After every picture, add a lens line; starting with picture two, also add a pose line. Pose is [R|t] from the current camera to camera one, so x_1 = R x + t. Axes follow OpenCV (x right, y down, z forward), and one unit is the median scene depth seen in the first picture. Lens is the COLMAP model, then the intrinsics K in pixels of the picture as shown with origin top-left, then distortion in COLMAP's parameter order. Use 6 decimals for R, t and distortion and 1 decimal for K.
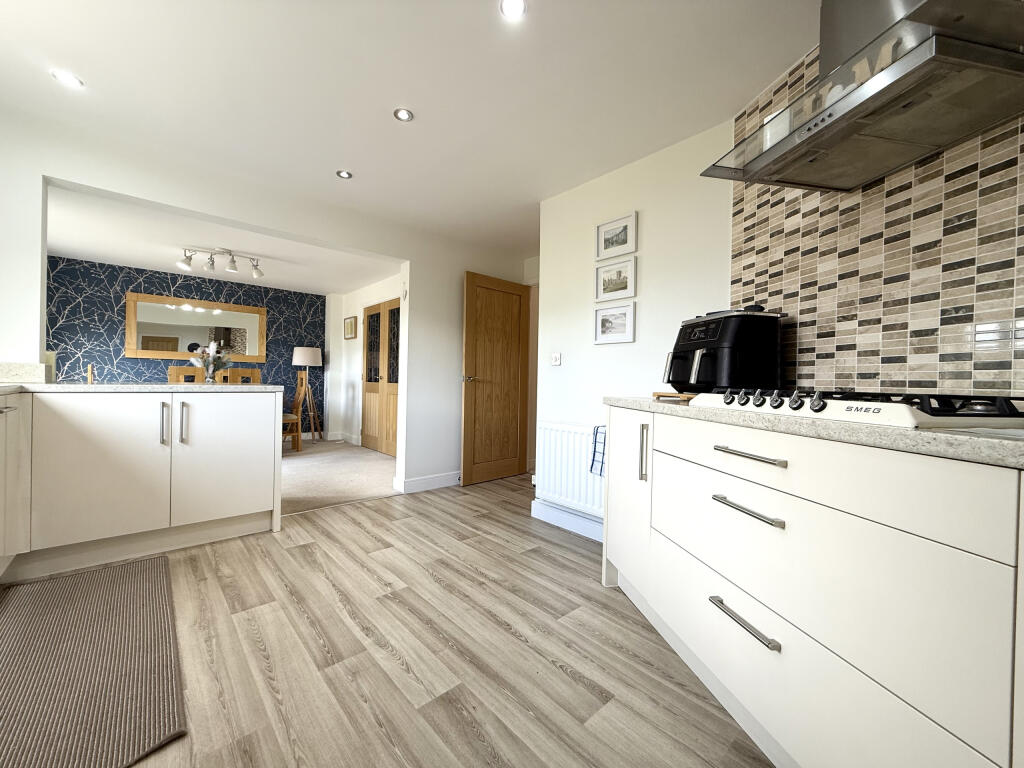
lens RADIAL K [[407.0, 0, 508.0], [0, 407.0, 383.5], [0, 0, 1]] dist [0.000435, -0.000024]
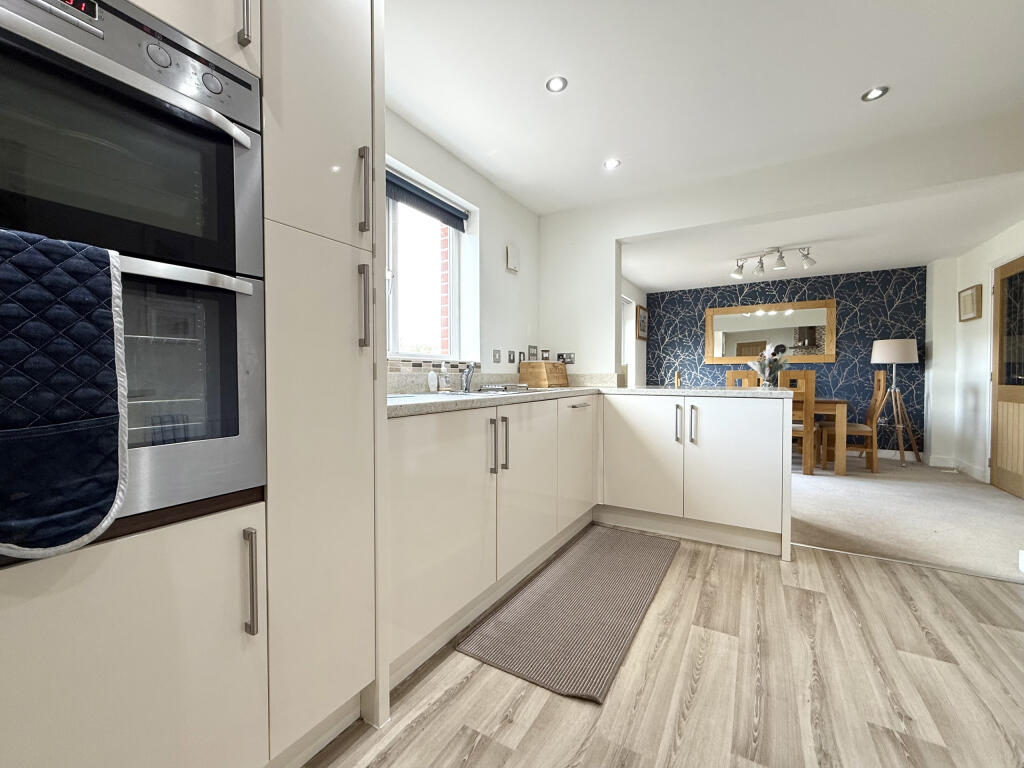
lens RADIAL K [[416.7, 0, 510.0], [0, 416.7, 382.2], [0, 0, 1]] dist [0.001448, 0.000169]
pose [[0.297183, -0.005569, -0.954804, 0.108360], [-0.000407, 0.999982, -0.005959, -0.008172], [0.954820, 0.002159, 0.297176, 0.193000]]
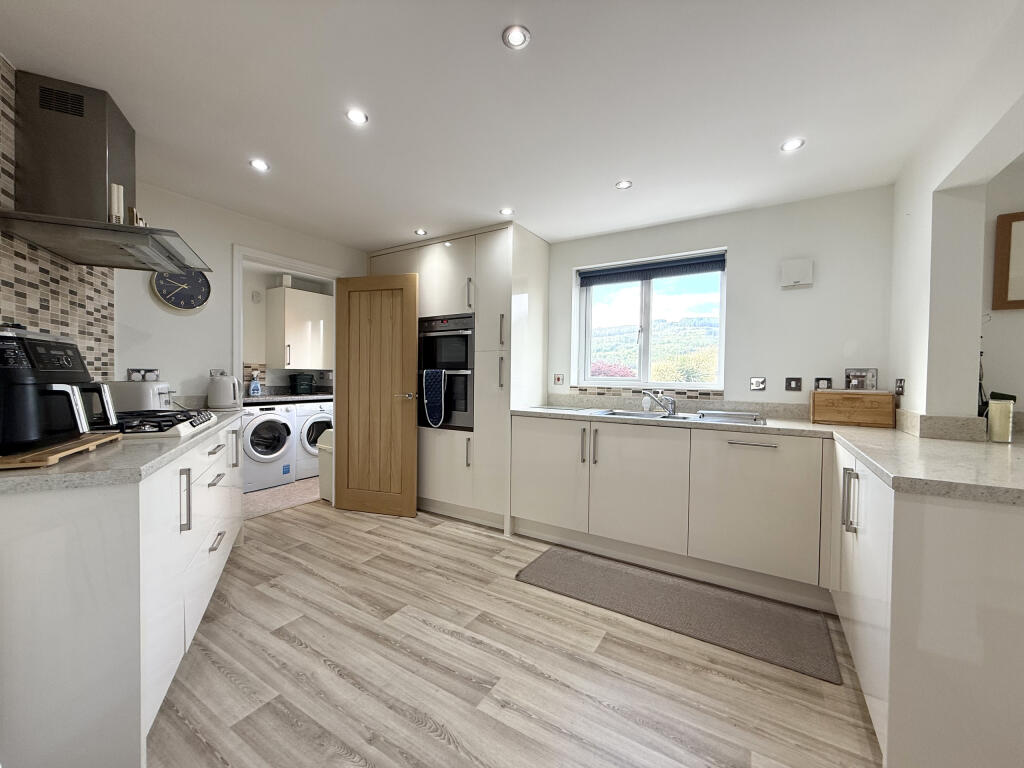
lens RADIAL K [[407.0, 0, 508.0], [0, 407.0, 383.5], [0, 0, 1]] dist [0.000435, -0.000024]
pose [[-0.959639, -0.027991, -0.279839, -0.061300], [-0.035144, 0.999170, 0.020574, -0.088013], [0.279031, 0.029578, -0.959826, 1.371093]]
